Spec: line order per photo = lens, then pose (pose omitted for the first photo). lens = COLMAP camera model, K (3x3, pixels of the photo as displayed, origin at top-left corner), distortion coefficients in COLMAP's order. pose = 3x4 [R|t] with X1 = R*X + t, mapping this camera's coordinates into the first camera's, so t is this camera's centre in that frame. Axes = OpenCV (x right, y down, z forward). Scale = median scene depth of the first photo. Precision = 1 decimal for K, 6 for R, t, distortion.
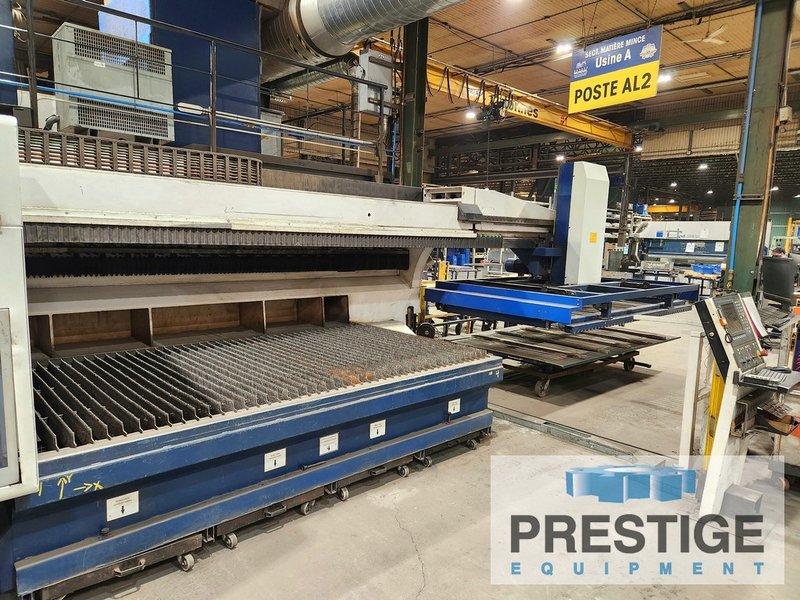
lens RADIAL K [[533.4, 0, 397.1], [0, 533.4, 304.9], [0, 0, 1]] dist [0.074249, -0.059003]
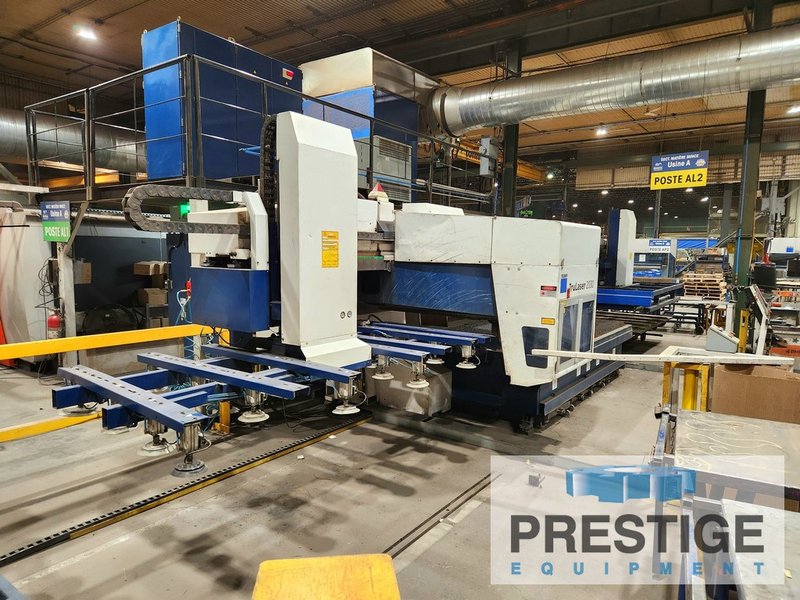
lens RADIAL K [[533.4, 0, 399.8], [0, 533.4, 305.8], [0, 0, 1]] dist [0.074249, -0.059003]
pose [[0.979444, -0.037392, 0.198221, -0.856742], [0.041725, 0.998972, -0.017725, 0.031051], [-0.197355, 0.025631, 0.979997, -0.586309]]
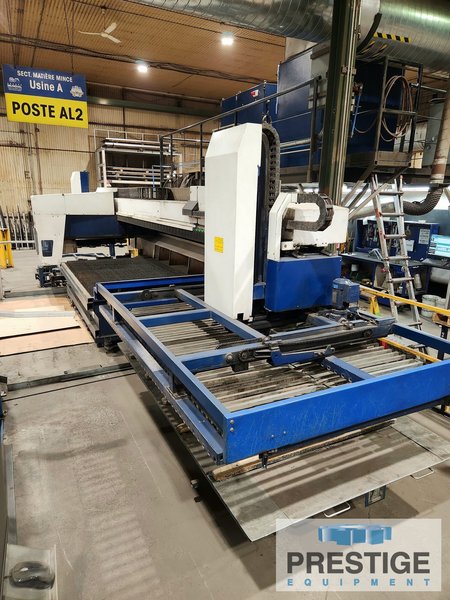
lens RADIAL K [[400.0, 0, 223.5], [0, 400.0, 302.8], [0, 0, 1]] dist [0.074249, -0.059003]
pose [[0.266954, -0.261207, 0.927635, -0.458505], [0.100294, 0.964870, 0.242829, -0.140835], [-0.958476, 0.028211, 0.283773, 0.314510]]
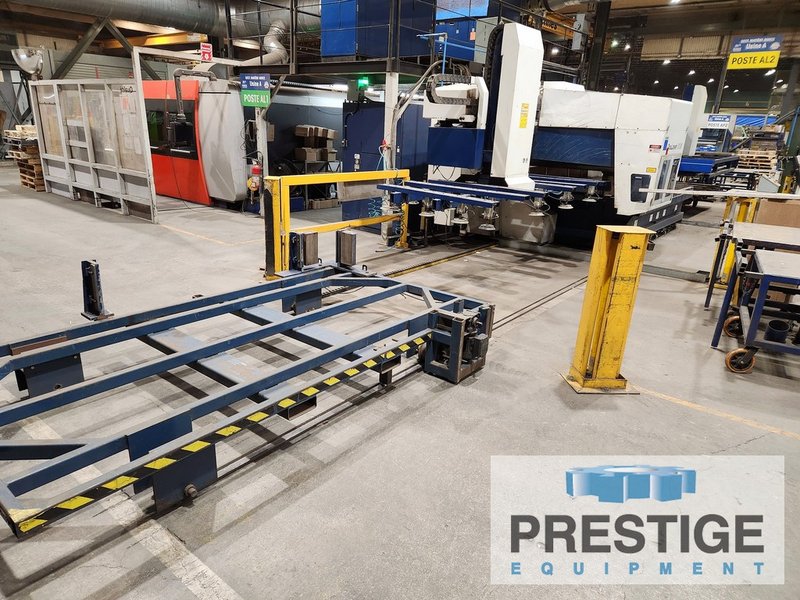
lens RADIAL K [[533.4, 0, 391.4], [0, 533.4, 307.9], [0, 0, 1]] dist [0.074249, -0.059003]
pose [[0.990043, -0.039854, 0.135005, -1.270166], [0.011019, 0.978083, 0.207926, 0.098429], [-0.140332, -0.204368, 0.968783, -1.040182]]
